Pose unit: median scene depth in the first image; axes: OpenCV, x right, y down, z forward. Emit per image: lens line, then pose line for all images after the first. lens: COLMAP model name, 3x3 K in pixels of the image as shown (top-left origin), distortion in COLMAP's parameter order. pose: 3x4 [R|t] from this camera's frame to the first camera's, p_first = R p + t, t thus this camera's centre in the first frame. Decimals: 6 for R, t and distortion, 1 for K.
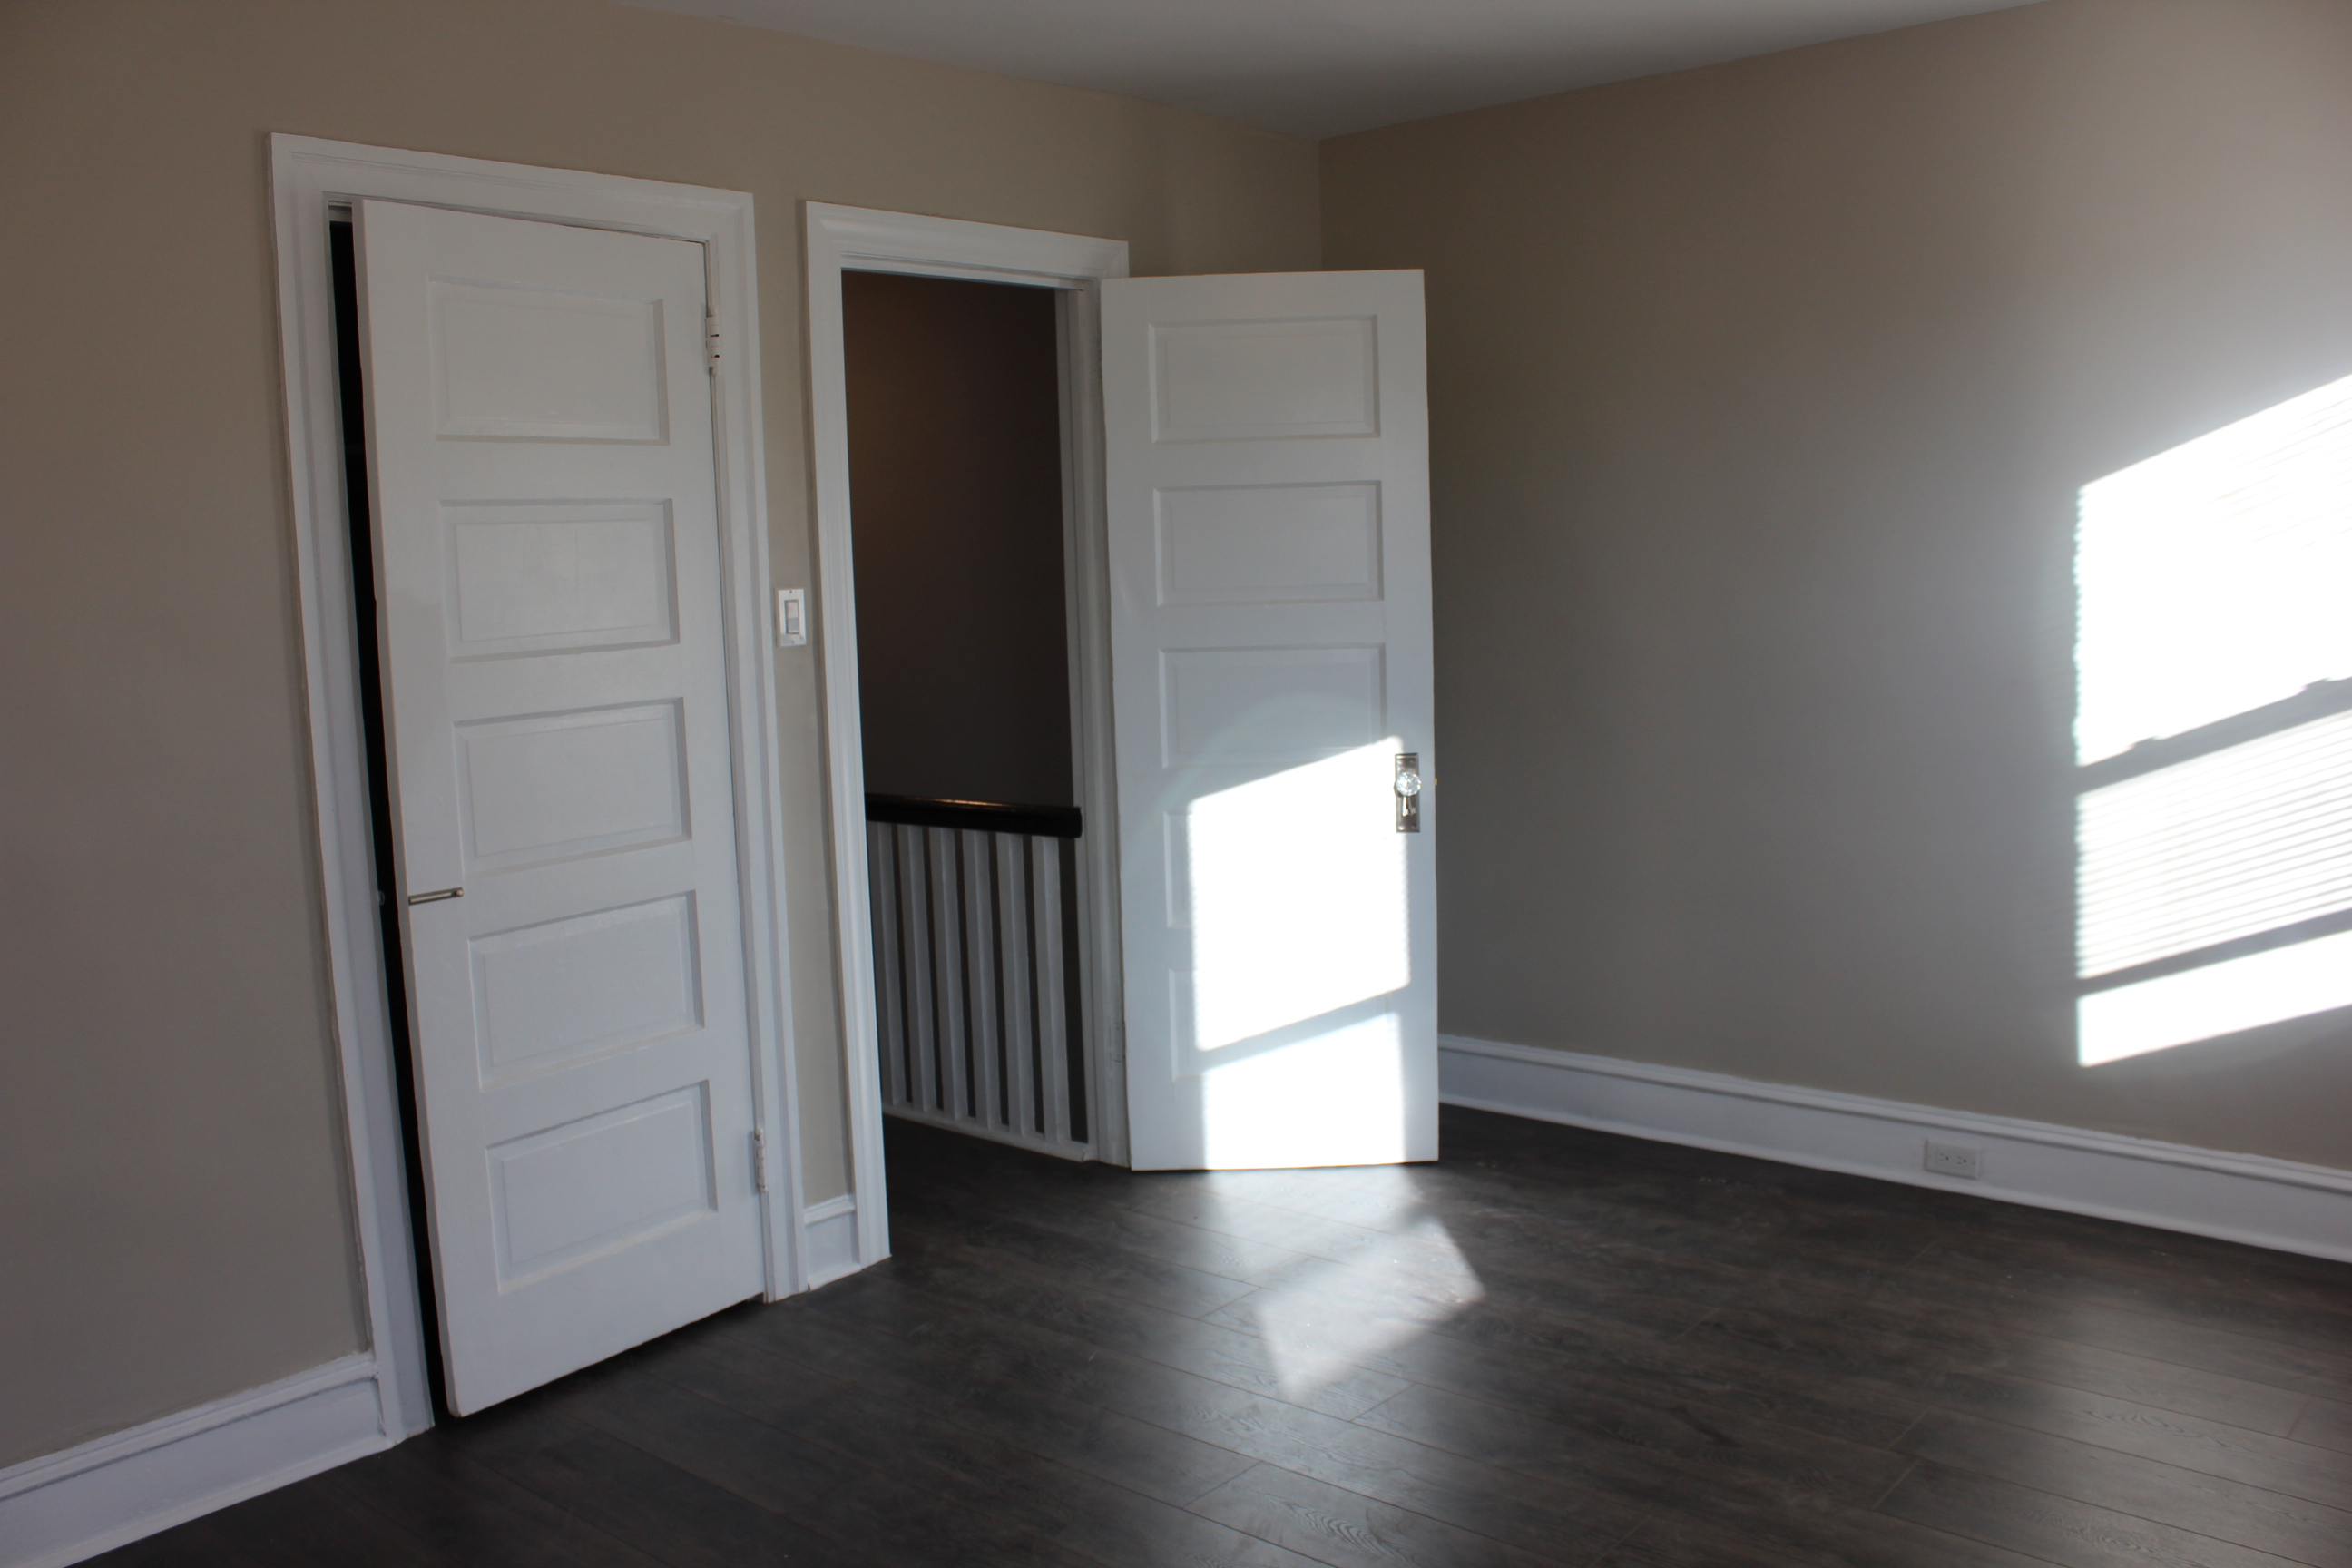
lens RADIAL K [[1959.2, 0, 1175.6], [0, 1959.2, 826.5], [0, 0, 1]] dist [-0.164027, 0.143128]
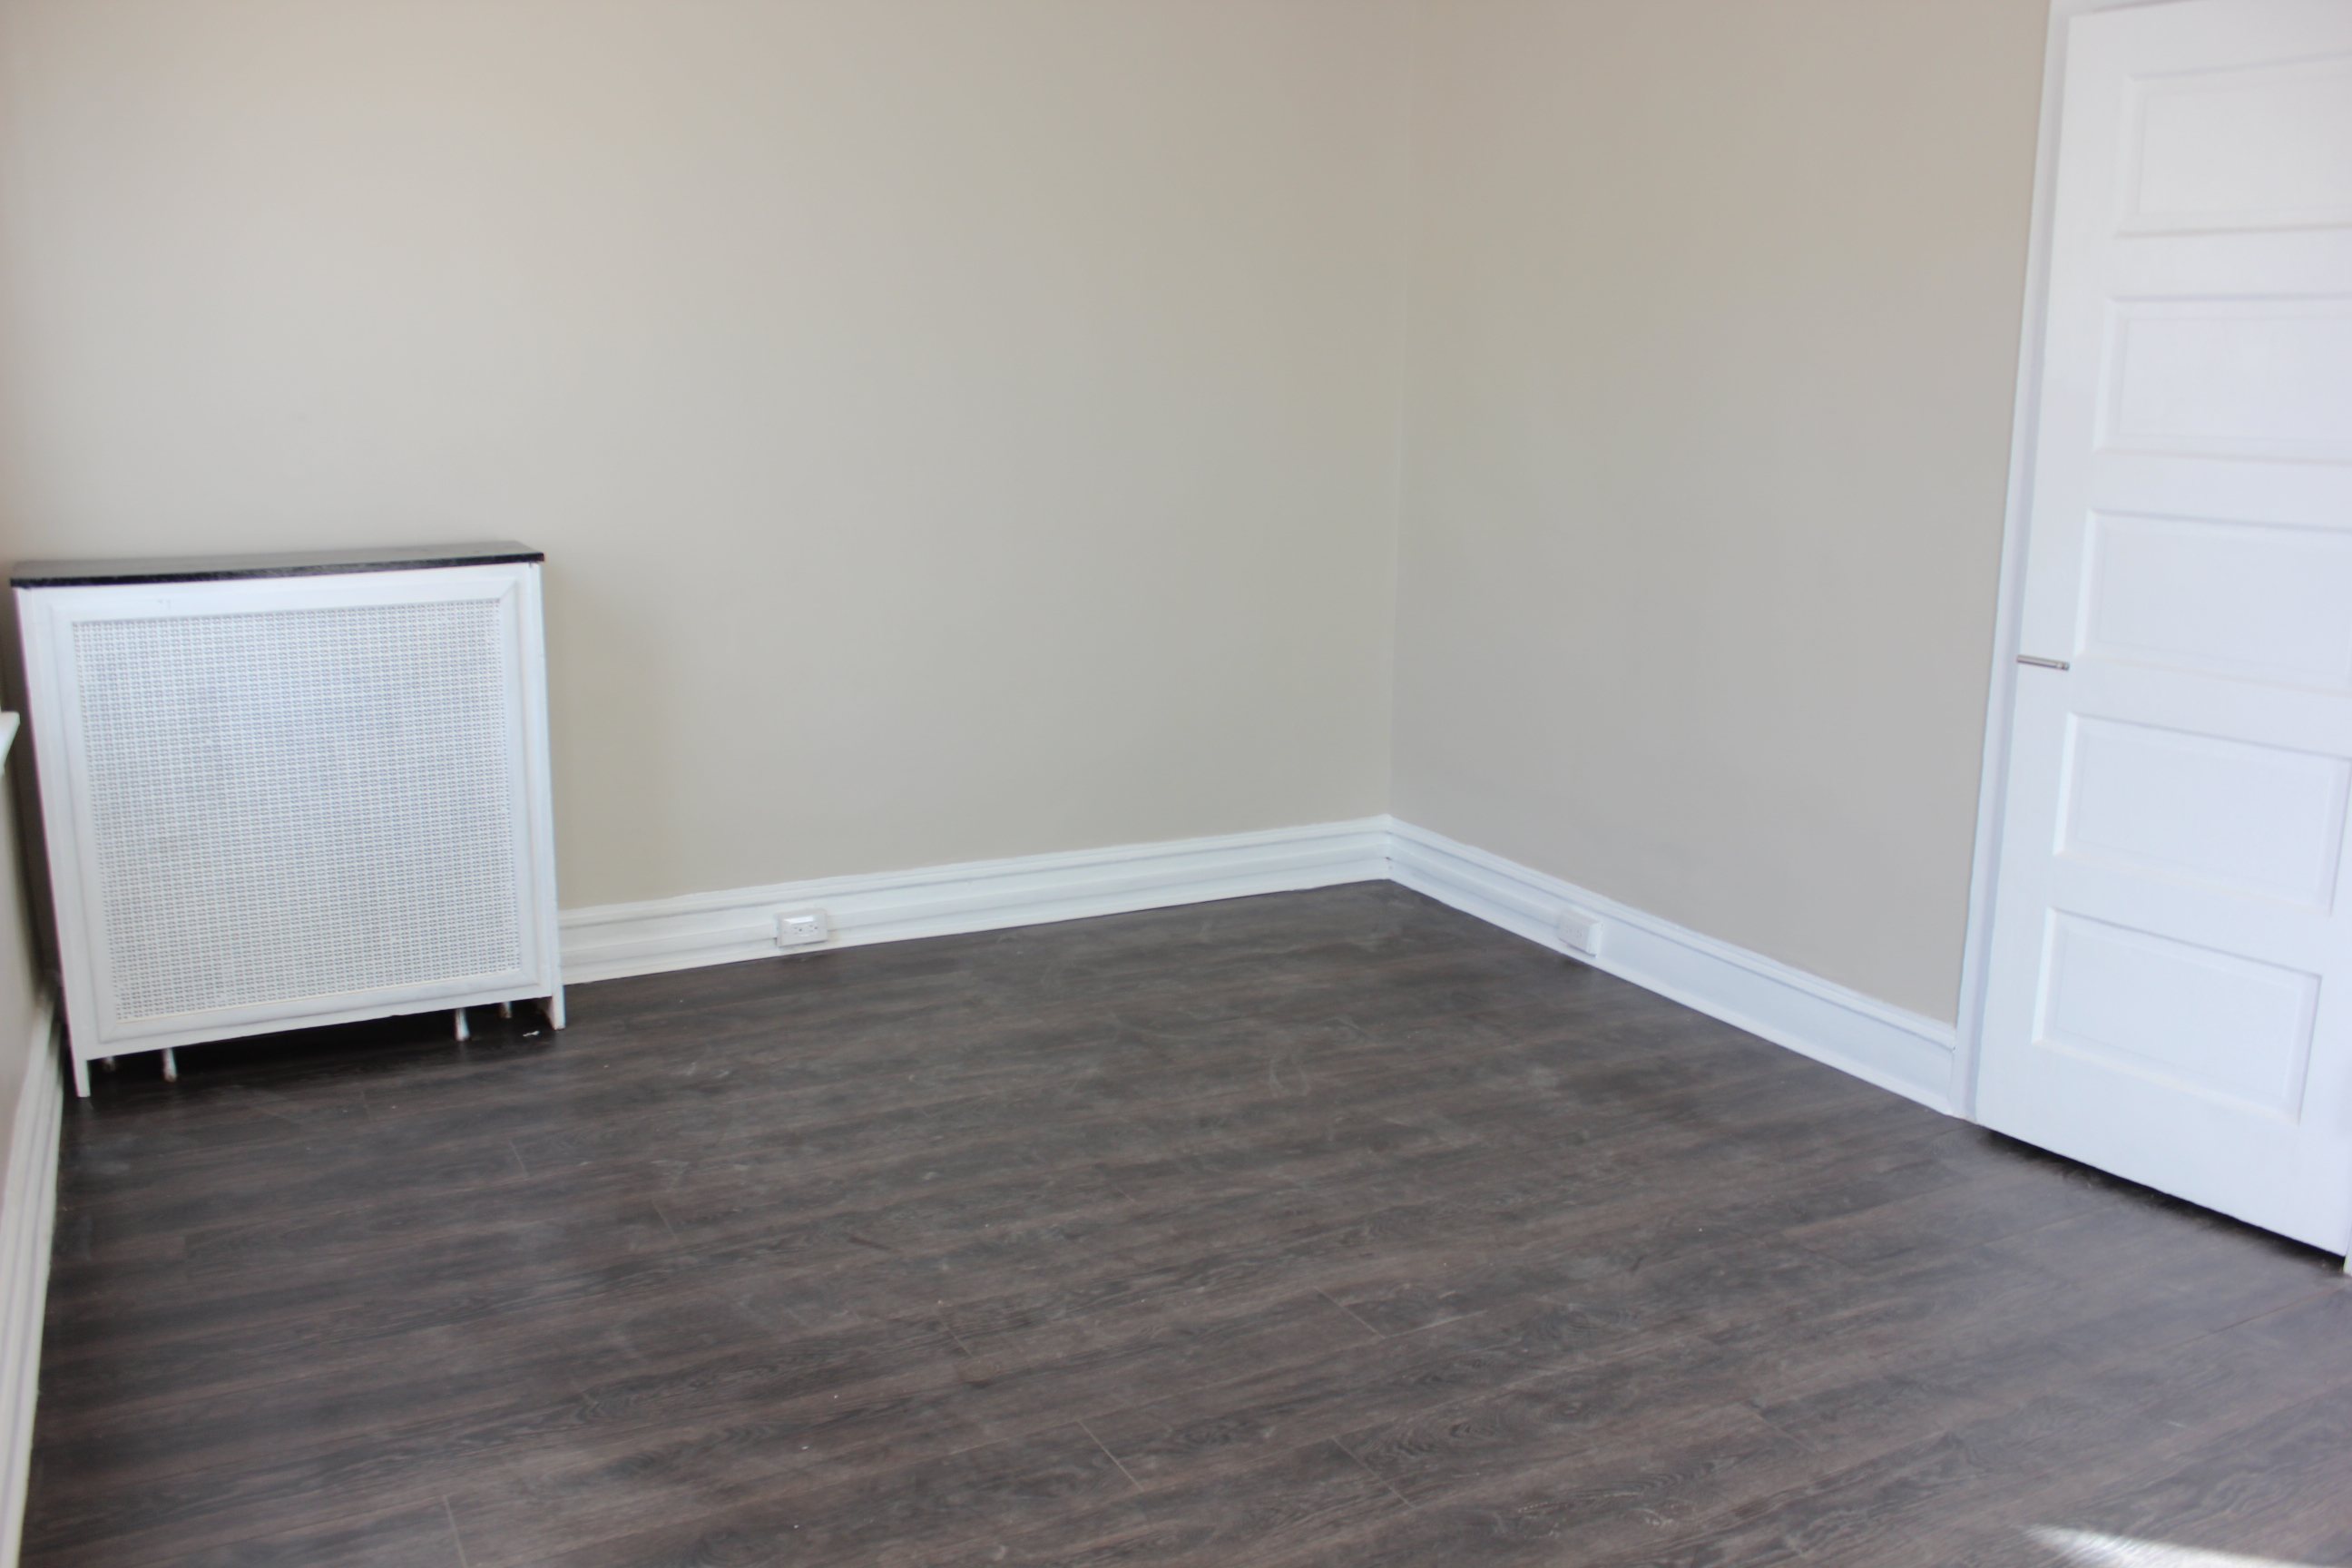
lens RADIAL K [[1959.2, 0, 1175.6], [0, 1959.2, 826.5], [0, 0, 1]] dist [-0.164027, 0.143128]
pose [[-0.366162, 0.241345, -0.898709, 0.800609], [-0.122295, 0.944924, 0.303583, -0.145575], [0.922480, 0.221068, -0.316480, 0.910689]]
